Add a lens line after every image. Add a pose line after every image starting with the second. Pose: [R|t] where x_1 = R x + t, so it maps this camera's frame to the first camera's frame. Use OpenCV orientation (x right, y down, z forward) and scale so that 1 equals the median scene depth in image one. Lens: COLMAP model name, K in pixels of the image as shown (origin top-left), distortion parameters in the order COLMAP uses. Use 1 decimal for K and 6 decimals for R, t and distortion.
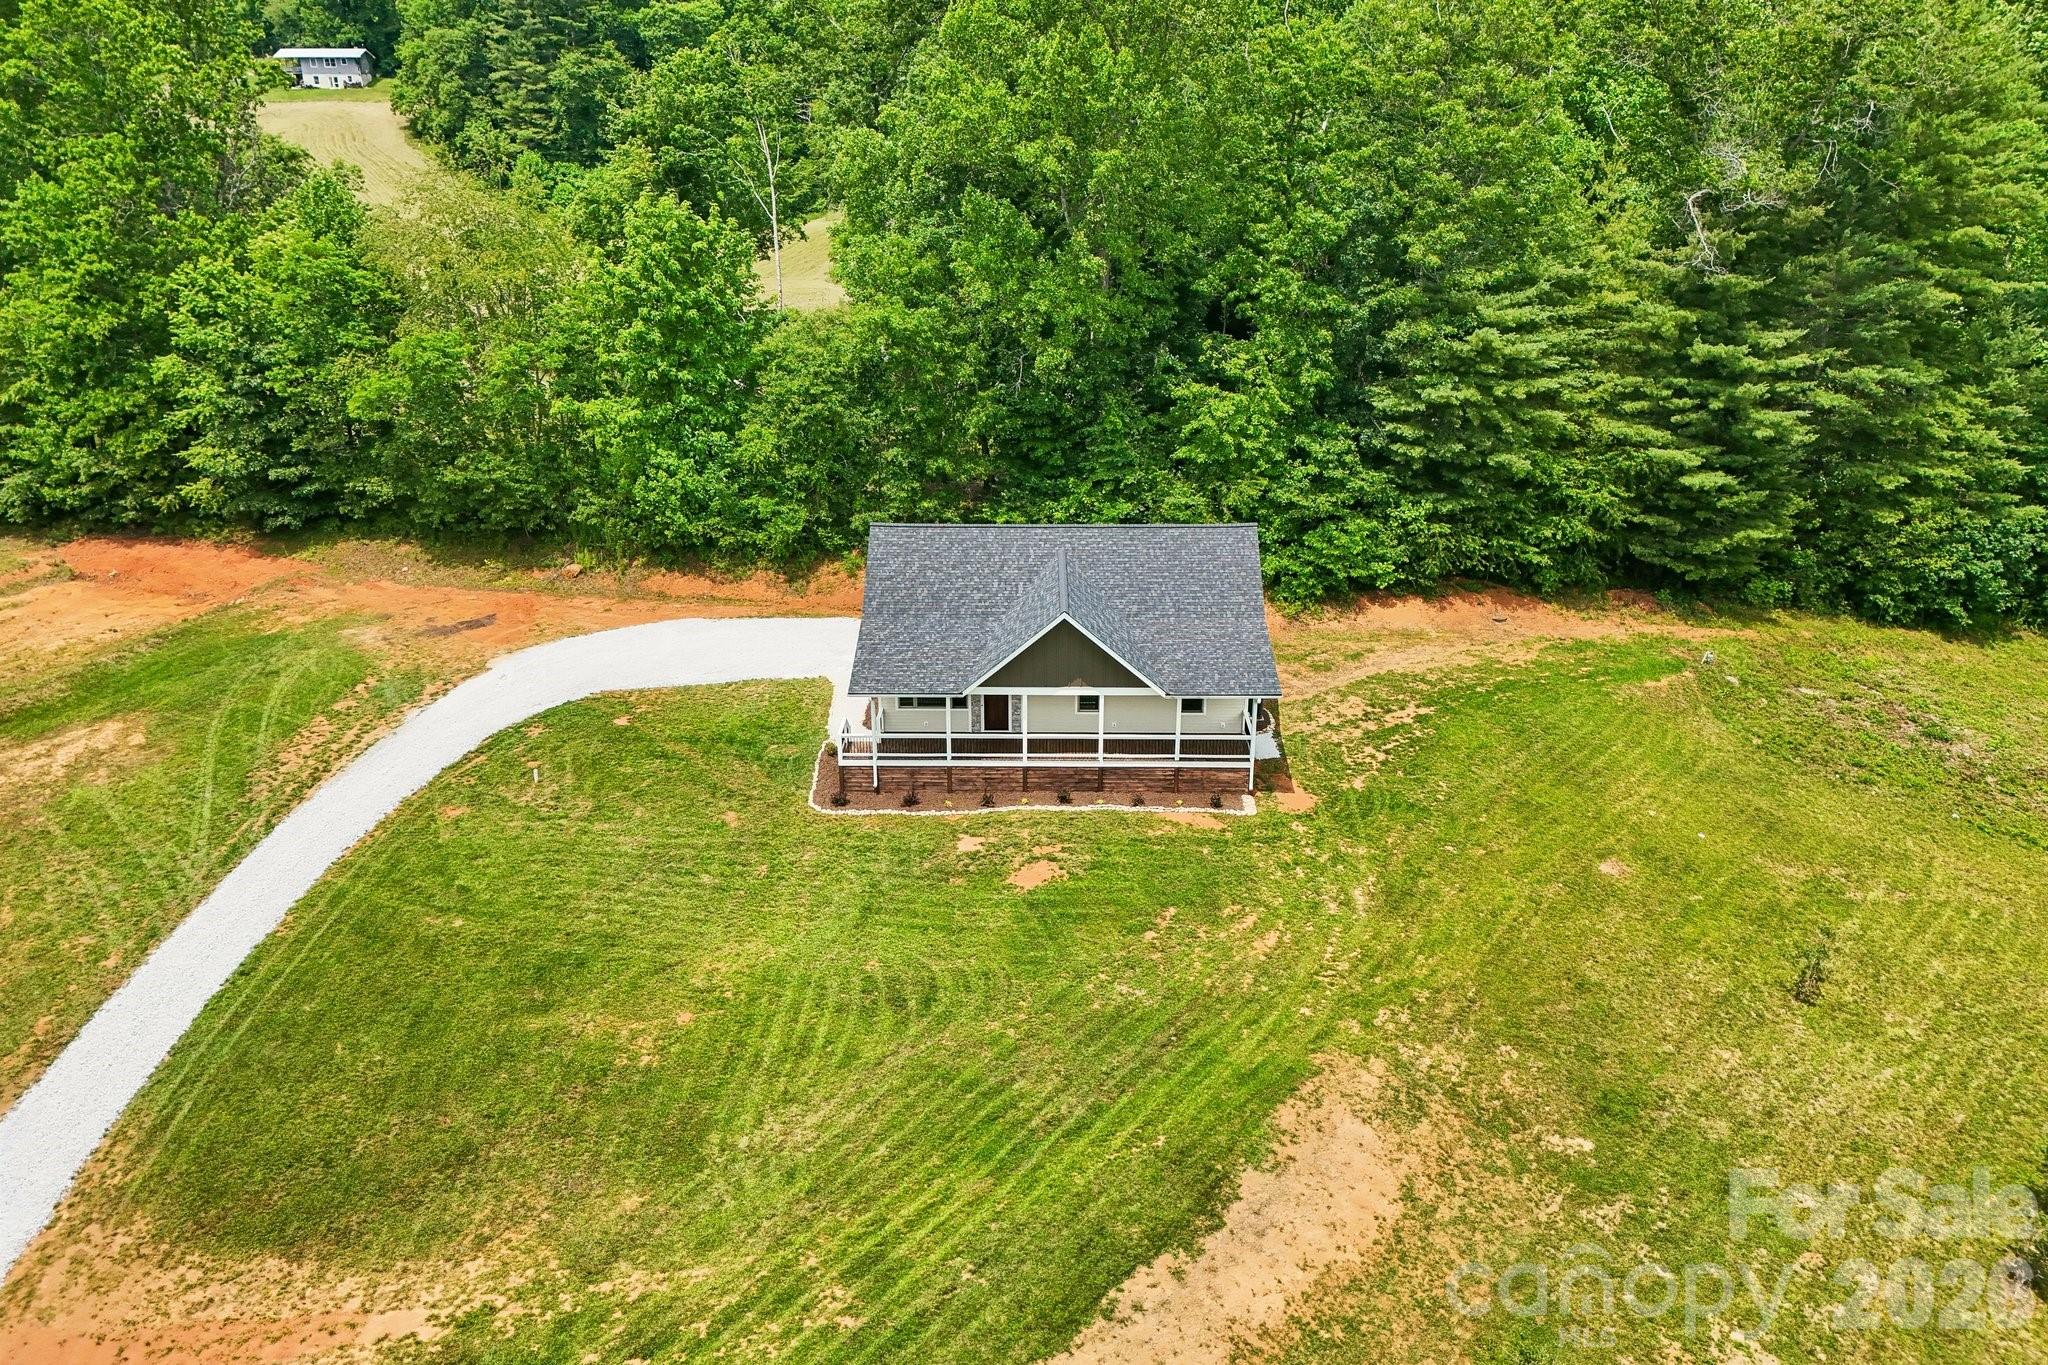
lens RADIAL K [[1505.9, 0, 1023.7], [0, 1505.9, 675.3], [0, 0, 1]] dist [0.073867, -0.076388]
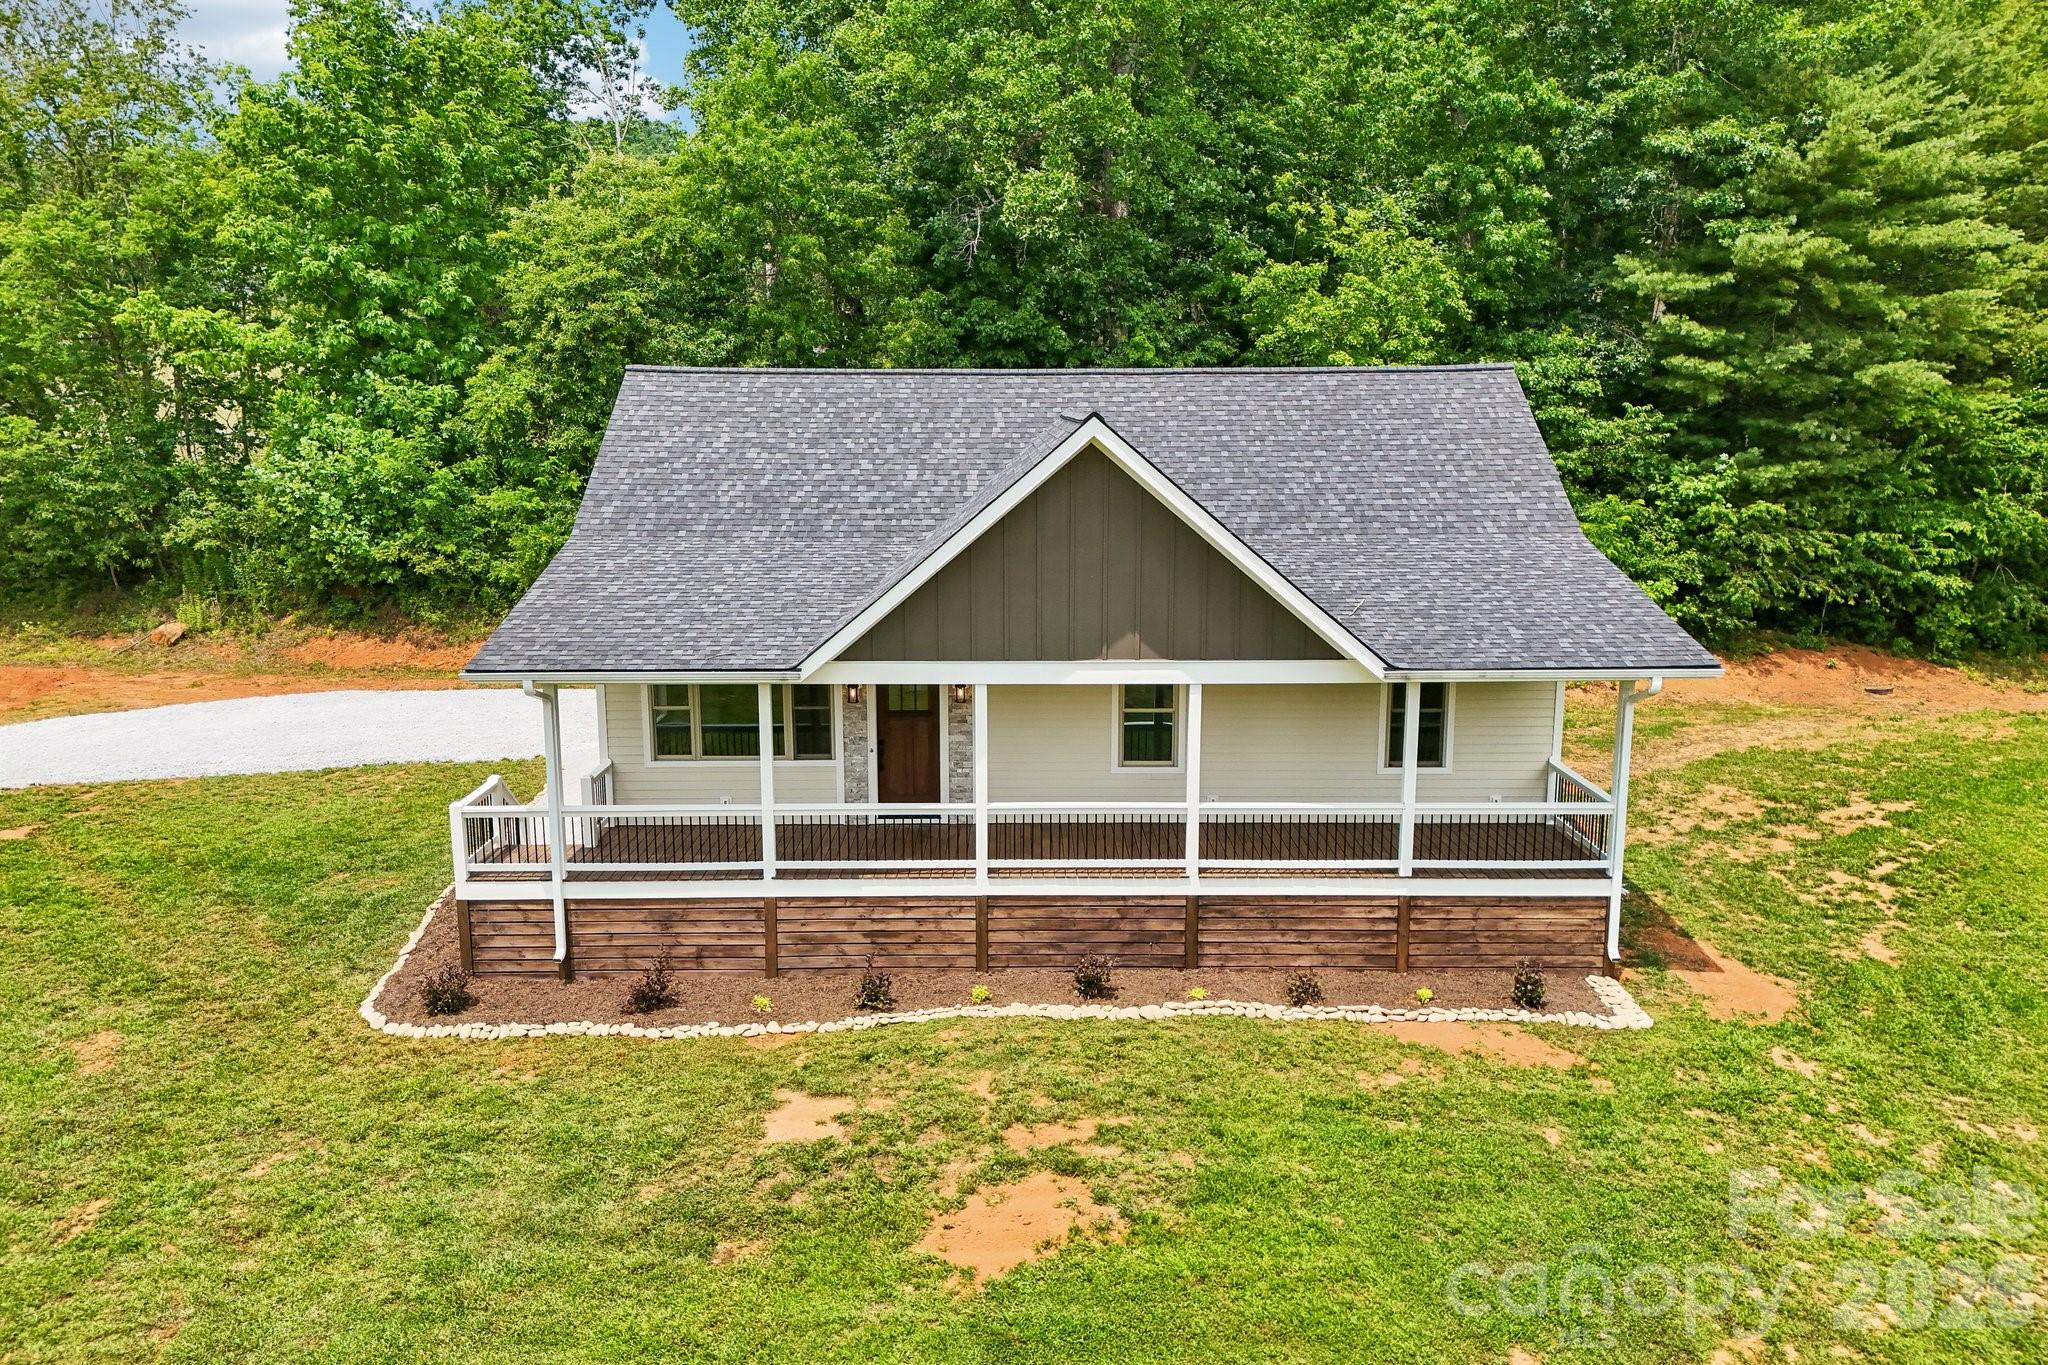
lens RADIAL K [[1496.6, 0, 1024.5], [0, 1496.6, 672.0], [0, 0, 1]] dist [0.069431, -0.070495]
pose [[0.999701, -0.001777, 0.024401, 0.002119], [0.006535, 0.980513, -0.196347, 0.067329], [-0.023577, 0.196448, 0.980231, 0.549159]]
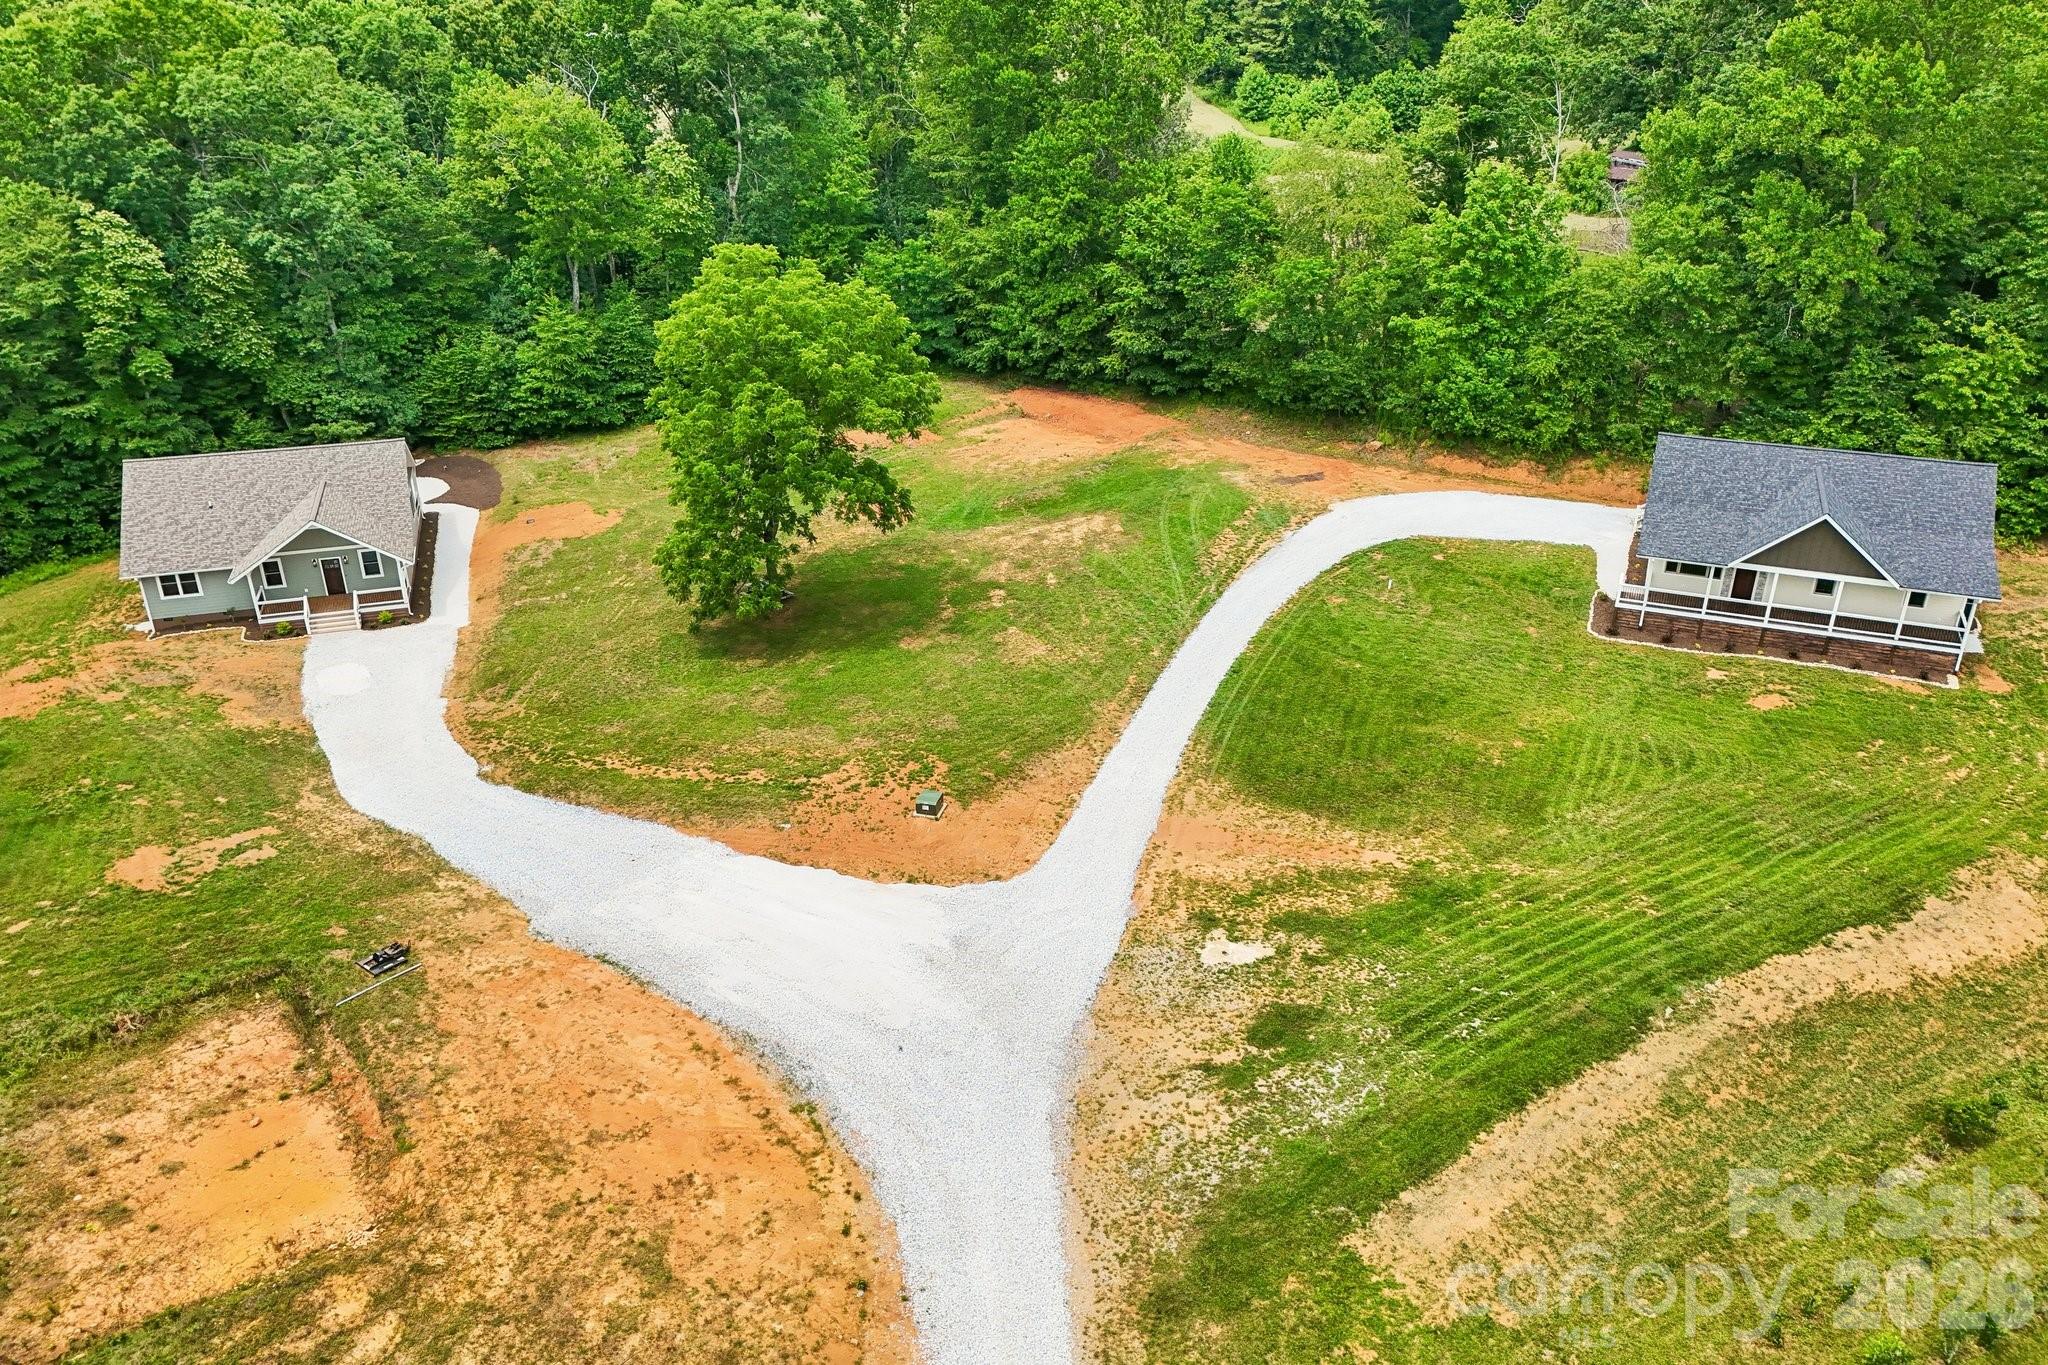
lens RADIAL K [[1505.9, 0, 1023.7], [0, 1505.9, 675.3], [0, 0, 1]] dist [0.073867, -0.076388]
pose [[0.927826, 0.159810, -0.337046, -0.125663], [-0.135671, 0.986269, 0.094162, 0.055314], [0.347467, -0.041638, 0.936767, -0.429908]]
